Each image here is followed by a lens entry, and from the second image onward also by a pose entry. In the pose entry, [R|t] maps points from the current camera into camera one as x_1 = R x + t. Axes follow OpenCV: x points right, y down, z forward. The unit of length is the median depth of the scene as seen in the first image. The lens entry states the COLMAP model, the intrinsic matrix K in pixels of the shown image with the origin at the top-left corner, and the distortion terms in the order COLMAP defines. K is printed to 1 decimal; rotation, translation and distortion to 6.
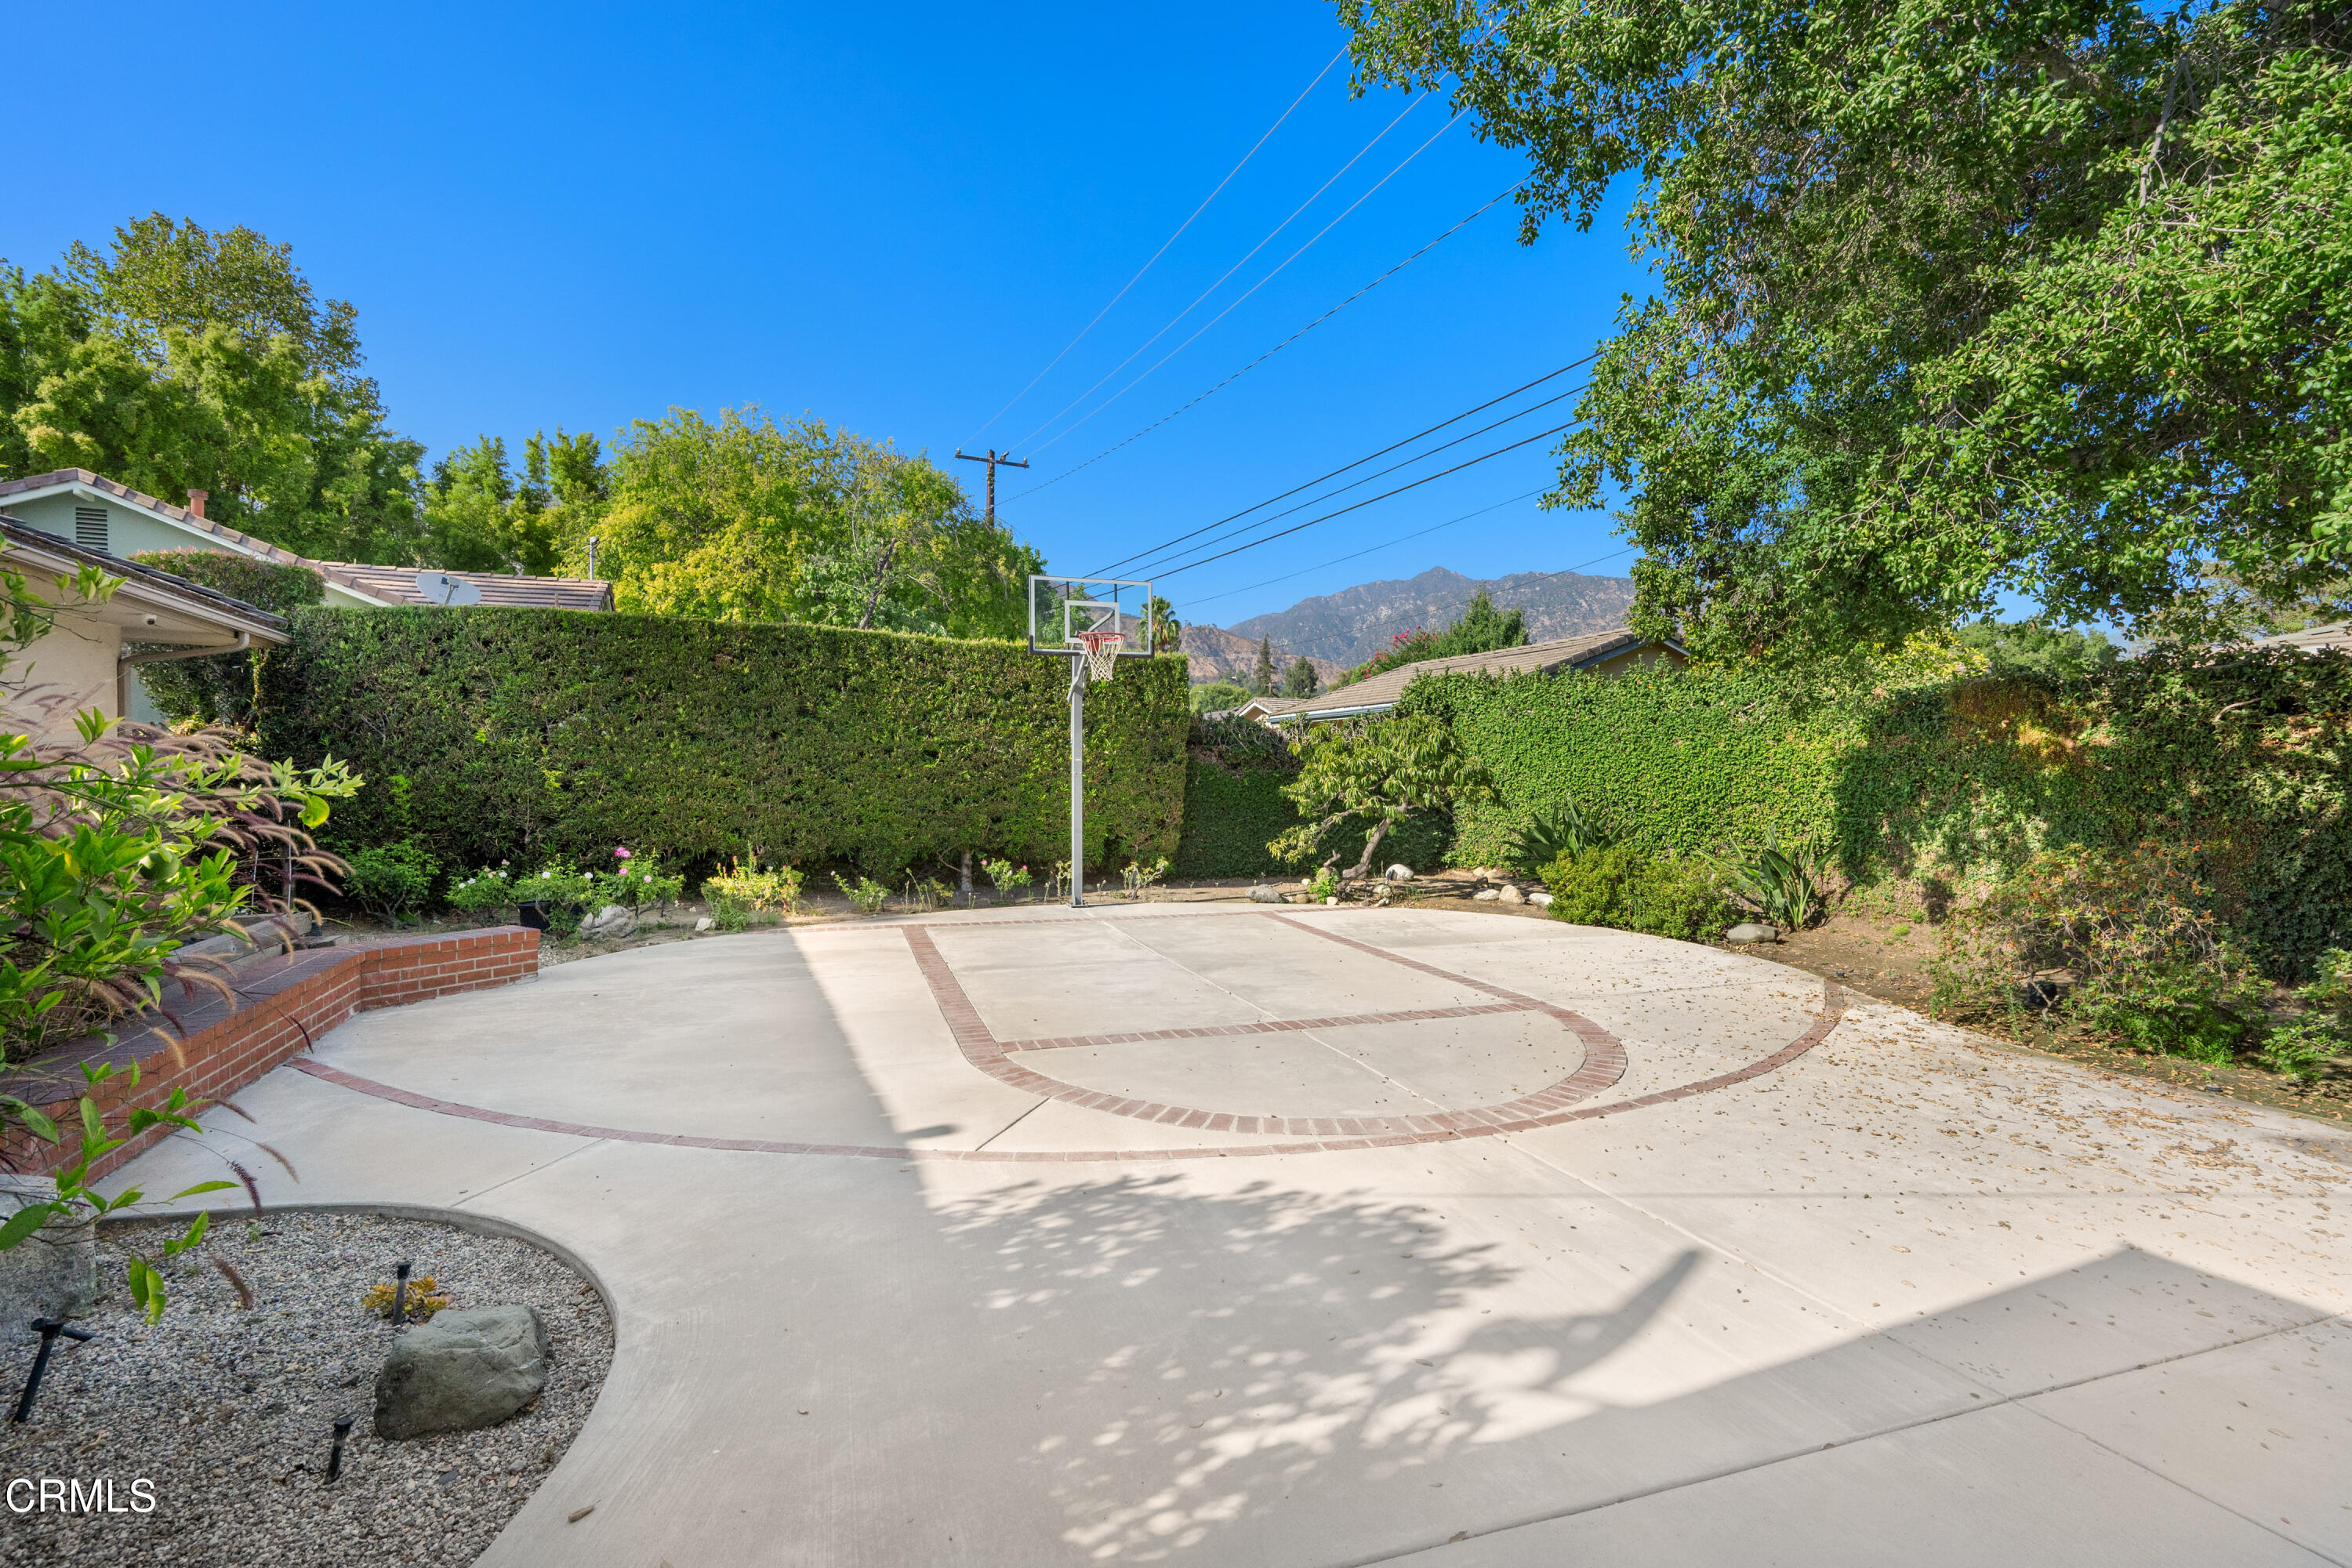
lens RADIAL K [[997.9, 0, 1190.3], [0, 997.9, 776.7], [0, 0, 1]] dist [0.001298, -0.001157]
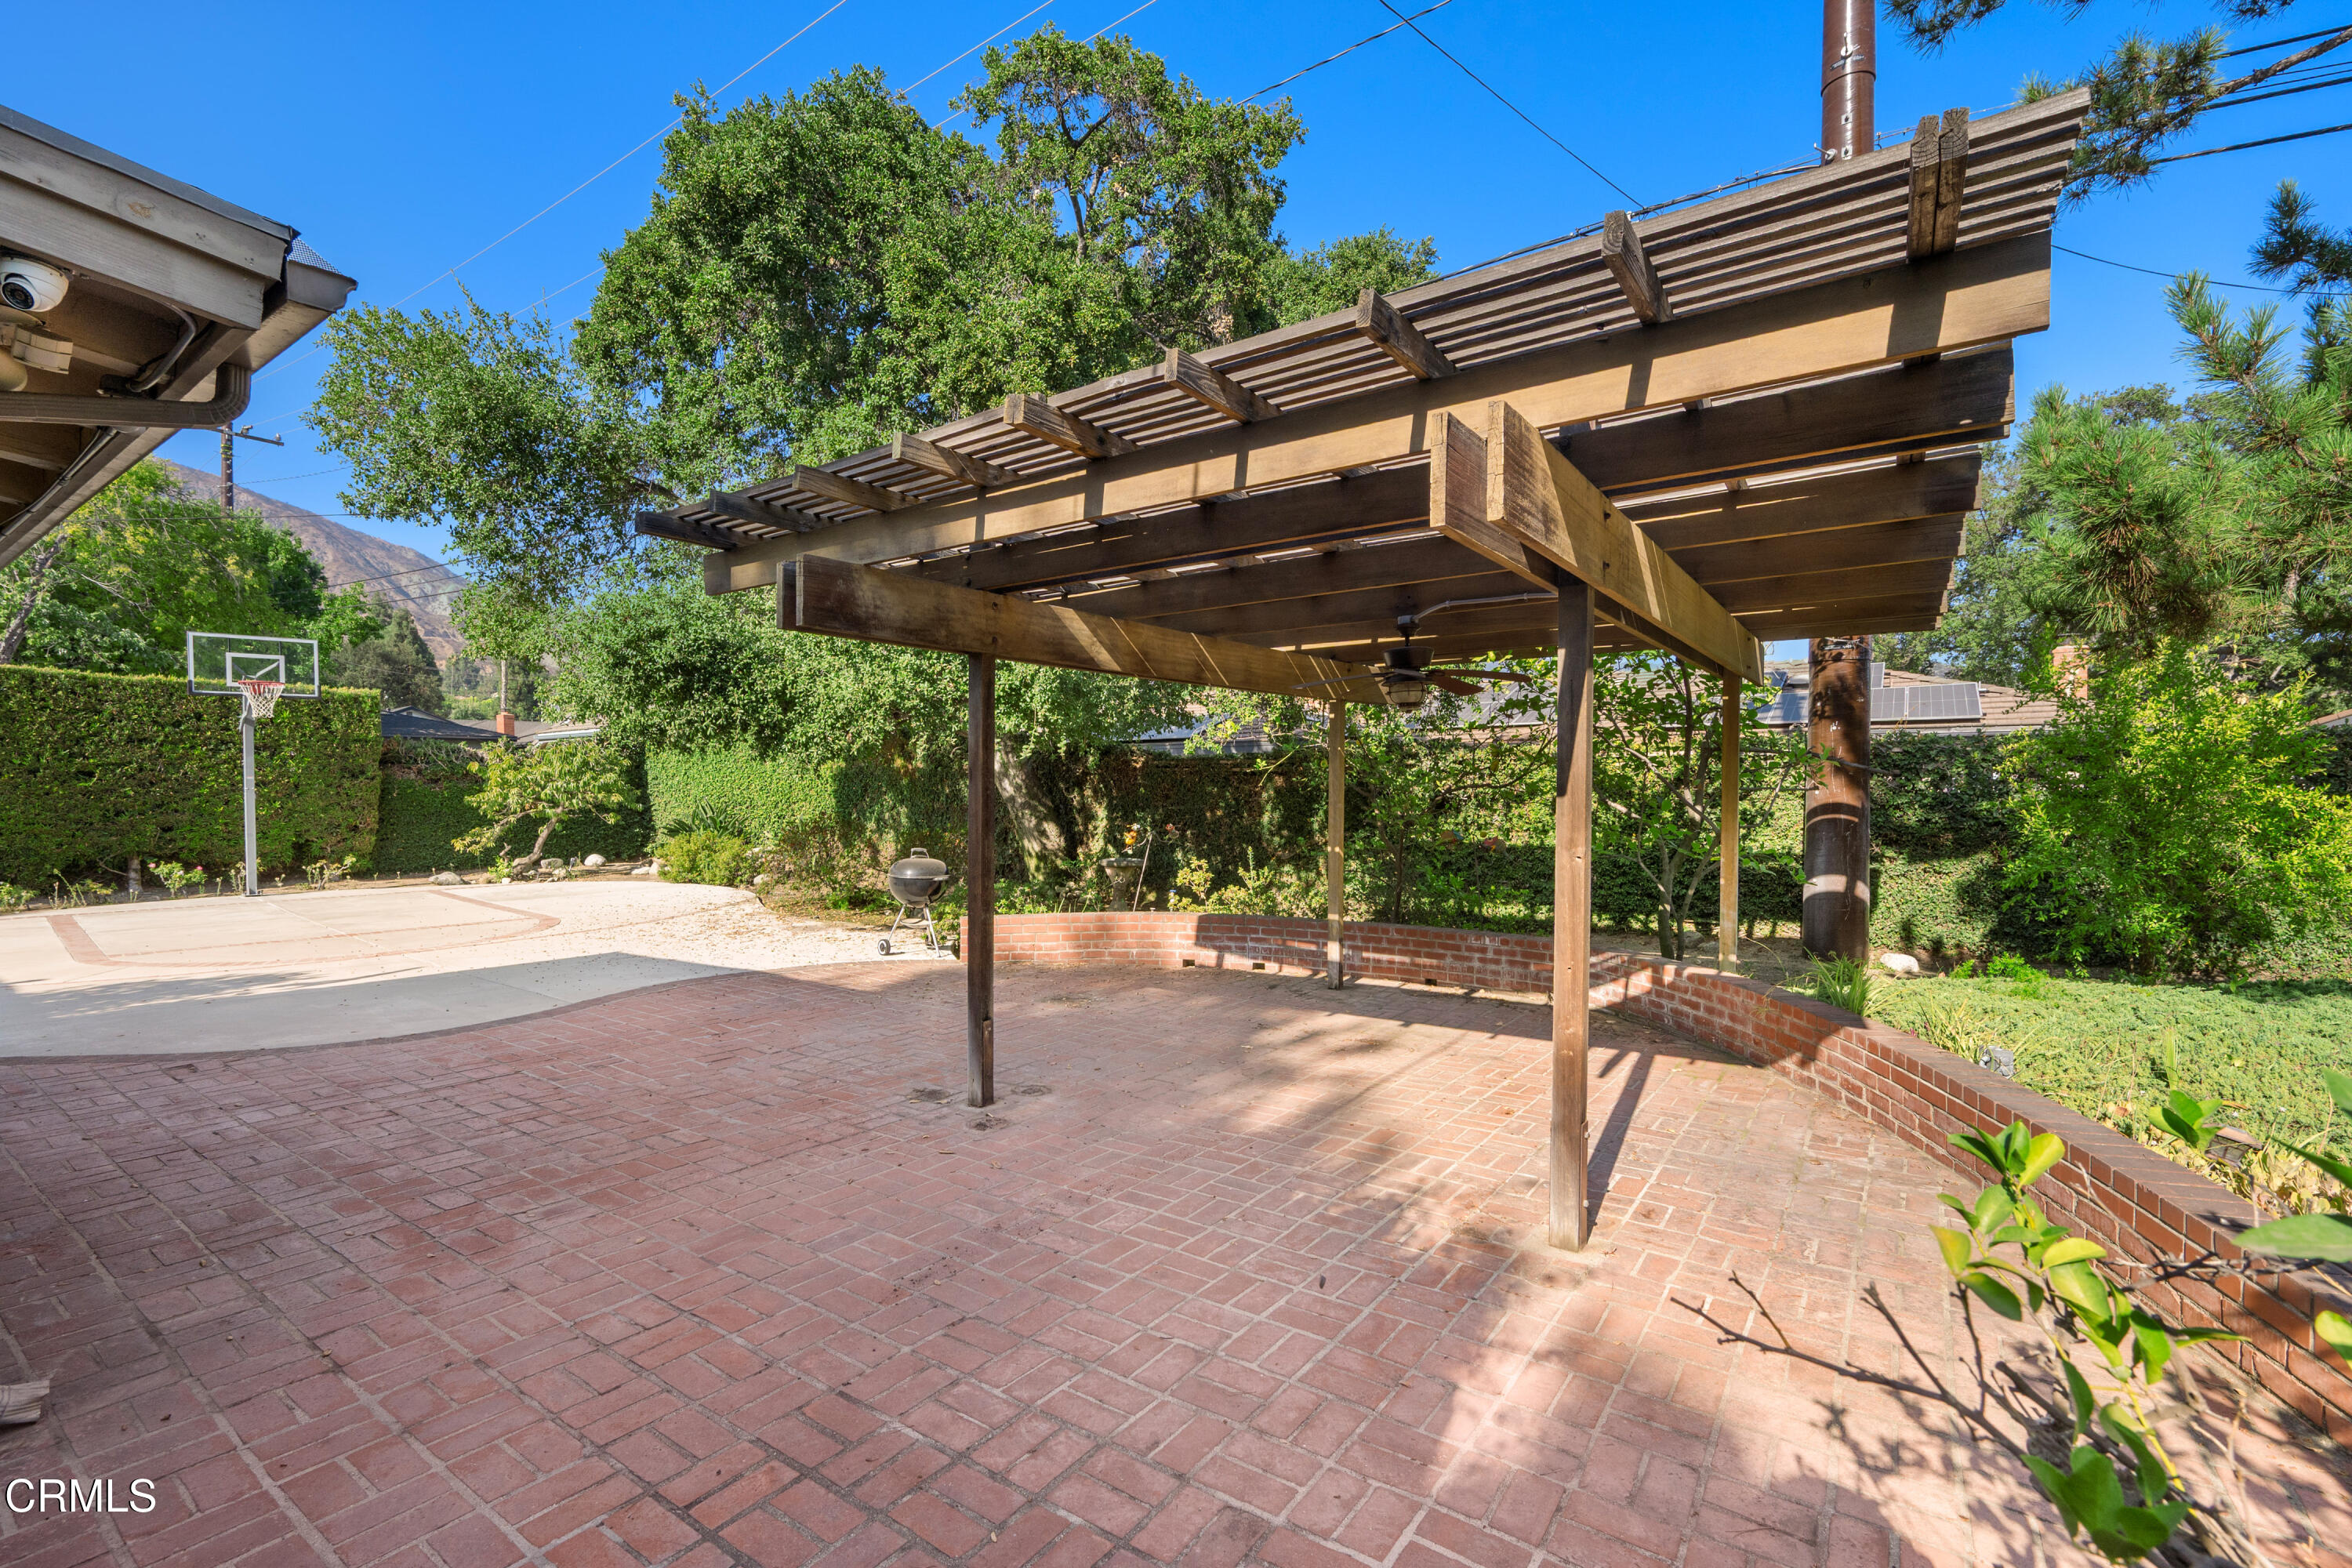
lens RADIAL K [[997.9, 0, 1153.1], [0, 997.9, 789.7], [0, 0, 1]] dist [0.001298, -0.001157]
pose [[0.866494, -0.014263, 0.498984, 0.227340], [0.012224, 0.999898, 0.007354, 0.002105], [-0.499038, -0.000273, 0.866580, -0.601403]]
